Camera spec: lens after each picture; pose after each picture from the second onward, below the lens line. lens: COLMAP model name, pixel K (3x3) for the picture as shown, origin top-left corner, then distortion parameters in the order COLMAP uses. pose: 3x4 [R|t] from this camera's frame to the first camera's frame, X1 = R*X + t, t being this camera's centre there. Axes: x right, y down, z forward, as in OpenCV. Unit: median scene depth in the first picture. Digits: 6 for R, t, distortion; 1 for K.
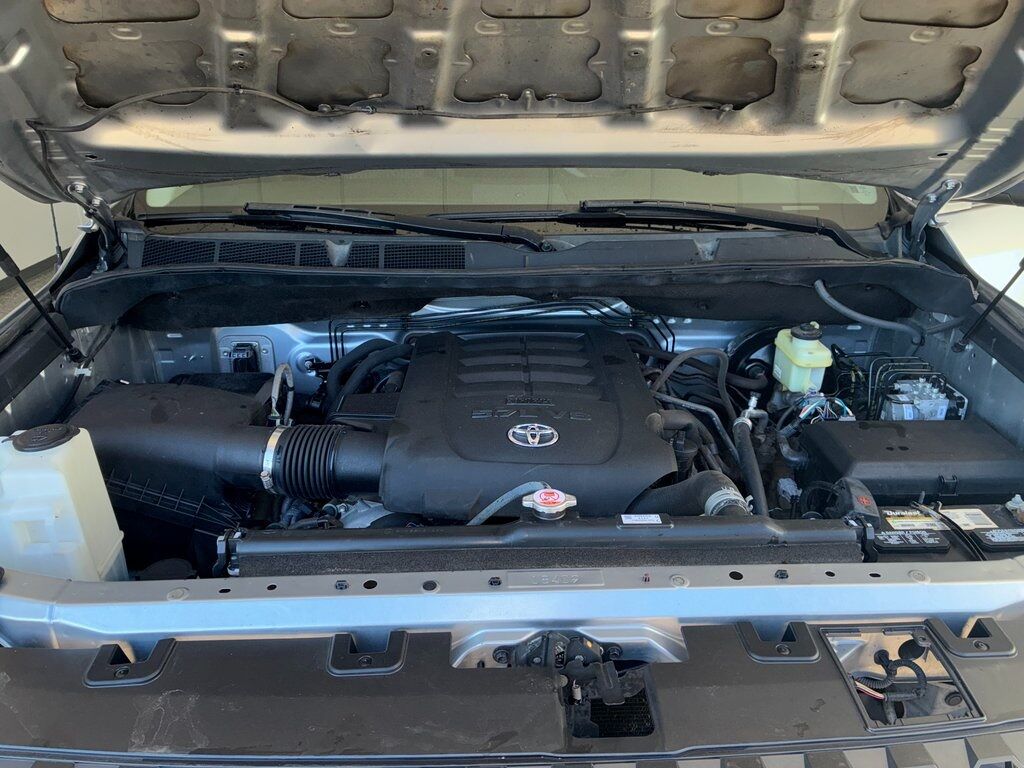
lens RADIAL K [[783.2, 0, 515.5], [0, 783.2, 388.5], [0, 0, 1]] dist [0.041502, -0.026282]
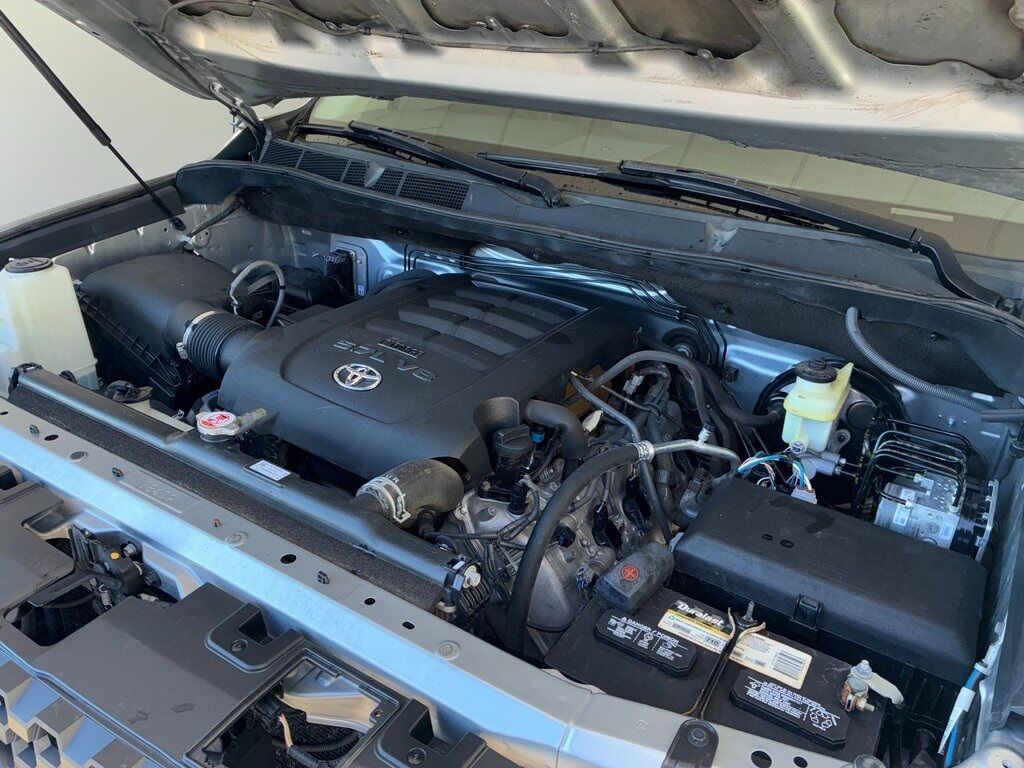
lens RADIAL K [[783.2, 0, 519.2], [0, 783.2, 382.5], [0, 0, 1]] dist [0.041502, -0.026282]
pose [[0.823893, 0.276332, -0.494814, 0.522604], [-0.259453, 0.960120, 0.104181, -0.067113], [0.503870, 0.042547, 0.862731, 0.212595]]
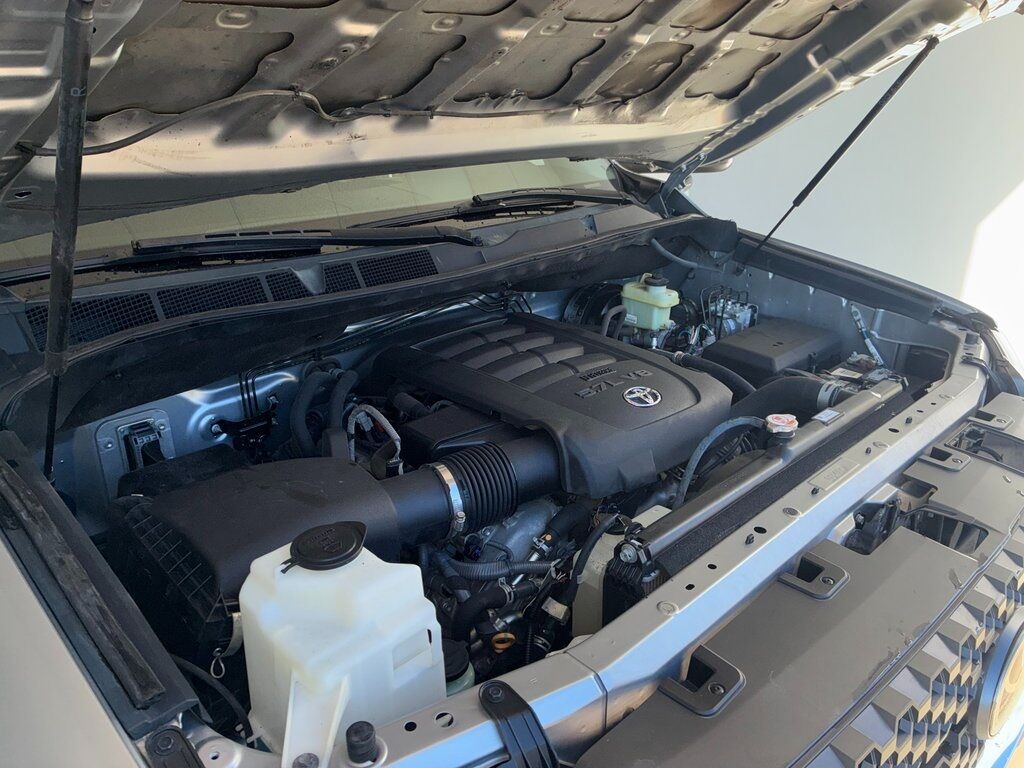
lens RADIAL K [[783.2, 0, 504.5], [0, 783.2, 383.7], [0, 0, 1]] dist [0.041502, -0.026282]
pose [[0.746310, -0.245368, 0.618721, -0.632864], [0.254085, 0.964200, 0.075894, -0.071622], [-0.615193, 0.100567, 0.781936, 0.196684]]
